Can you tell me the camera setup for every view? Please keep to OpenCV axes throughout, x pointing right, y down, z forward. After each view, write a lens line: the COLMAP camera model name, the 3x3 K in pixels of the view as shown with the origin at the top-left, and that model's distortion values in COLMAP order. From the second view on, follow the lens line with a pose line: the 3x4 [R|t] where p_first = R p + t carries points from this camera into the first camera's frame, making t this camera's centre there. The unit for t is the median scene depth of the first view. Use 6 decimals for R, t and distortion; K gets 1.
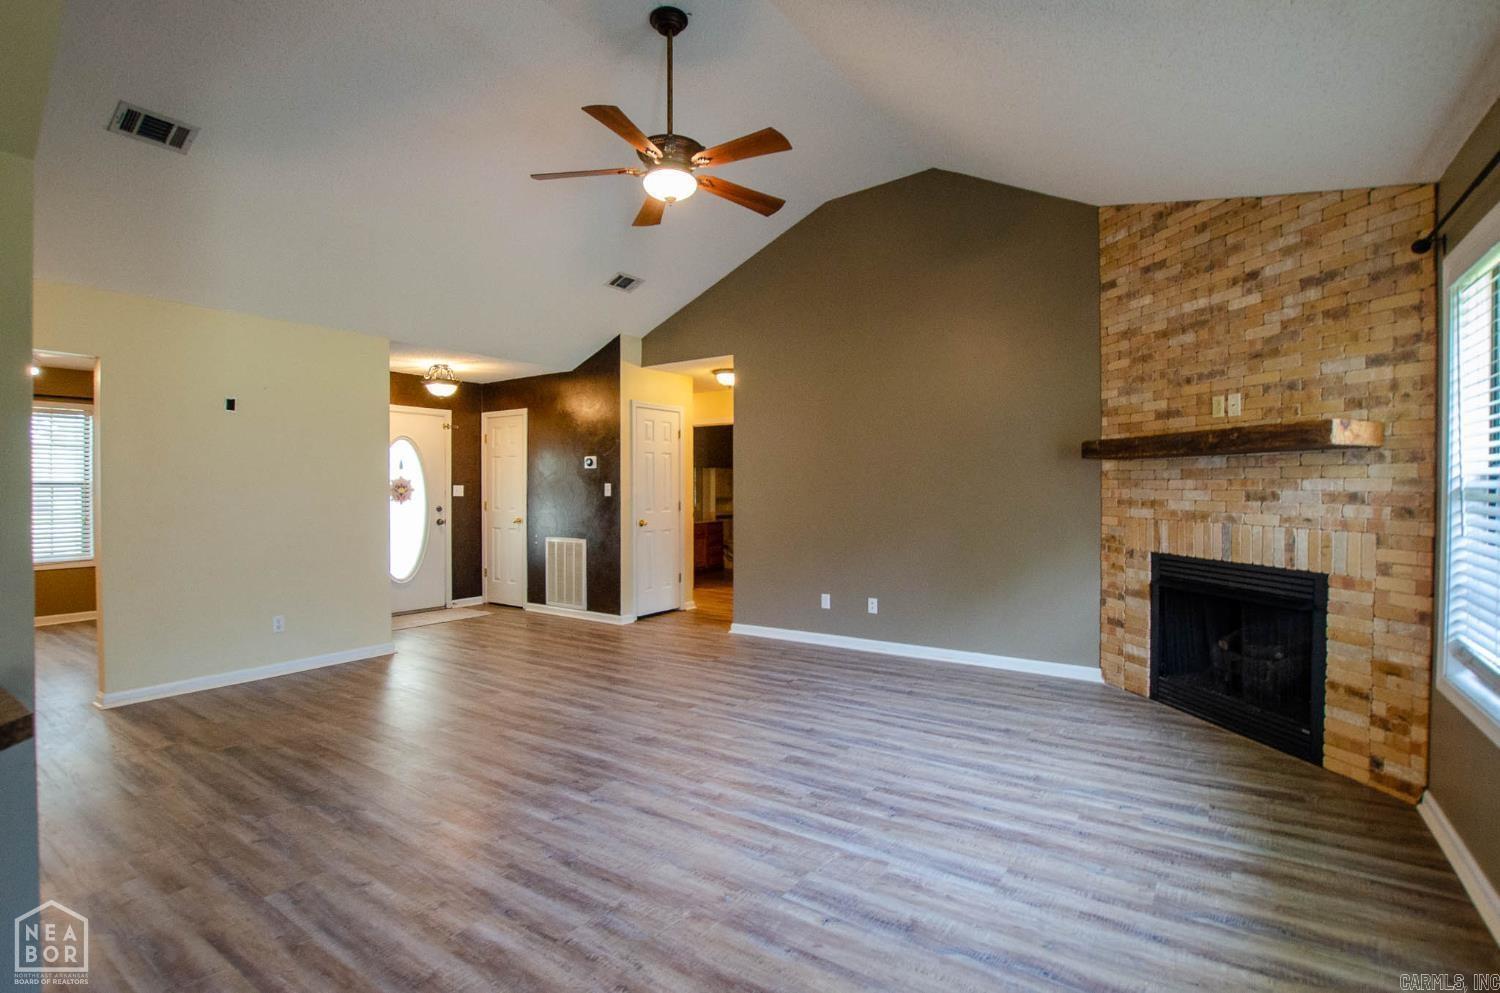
lens RADIAL K [[679.9, 0, 718.5], [0, 679.9, 483.0], [0, 0, 1]] dist [-0.031988, -0.000746]
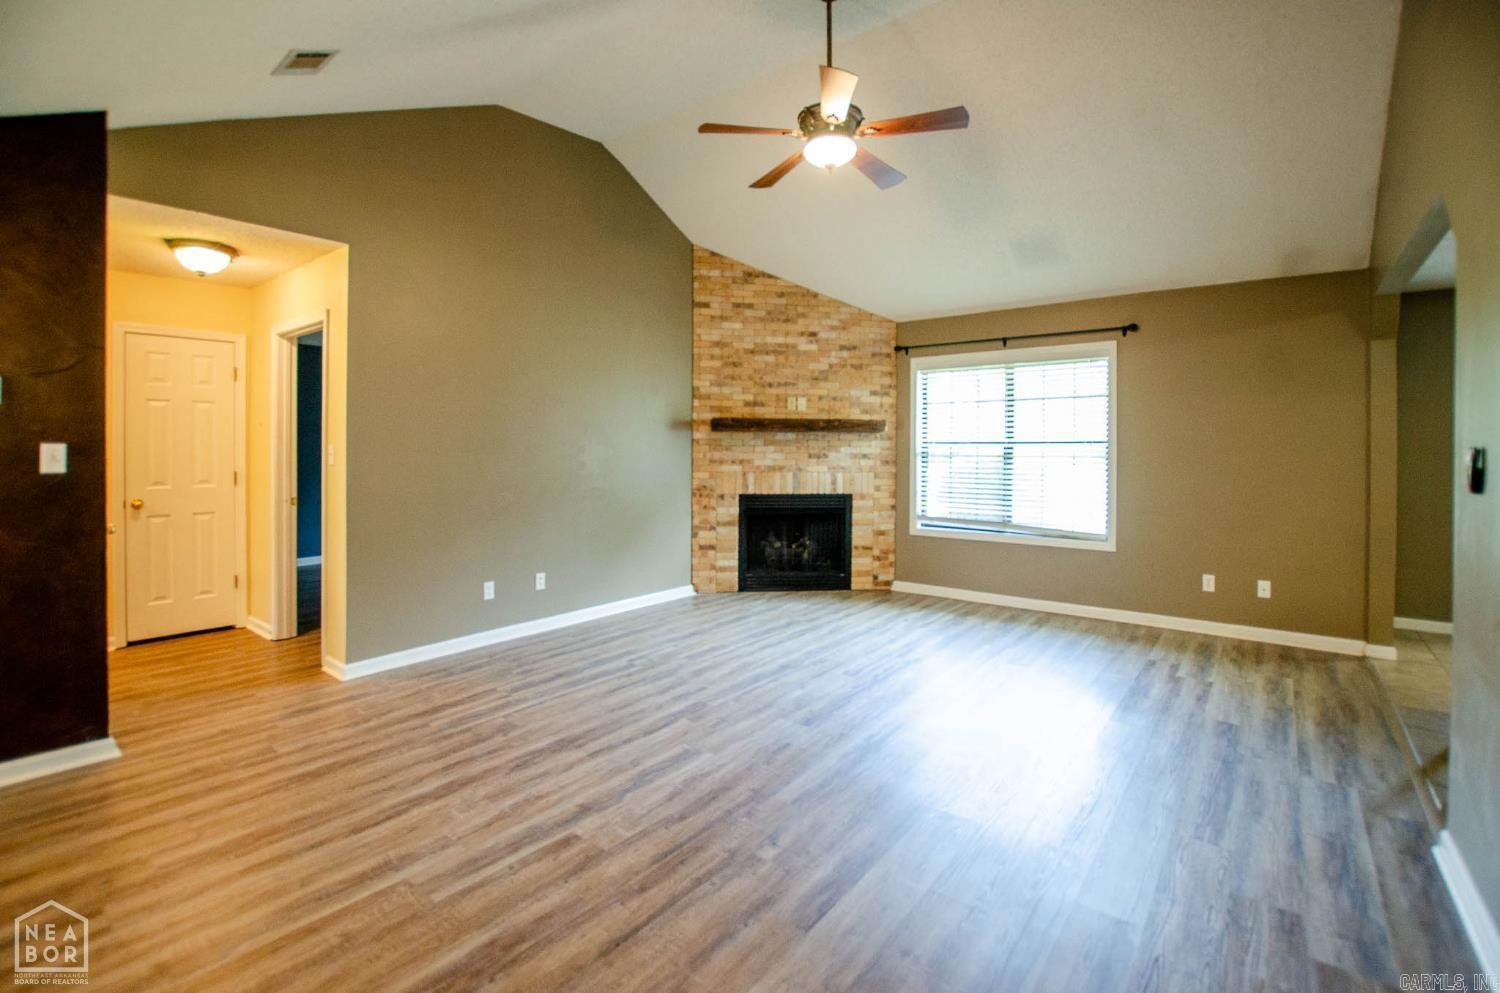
lens RADIAL K [[722.2, 0, 748.9], [0, 722.2, 445.0], [0, 0, 1]] dist [-0.030611, 0.000393]
pose [[0.032013, 0.005409, 0.999473, -1.137975], [-0.008613, 0.999950, -0.005136, 0.001257], [-0.999450, -0.008445, 0.032058, 1.082057]]
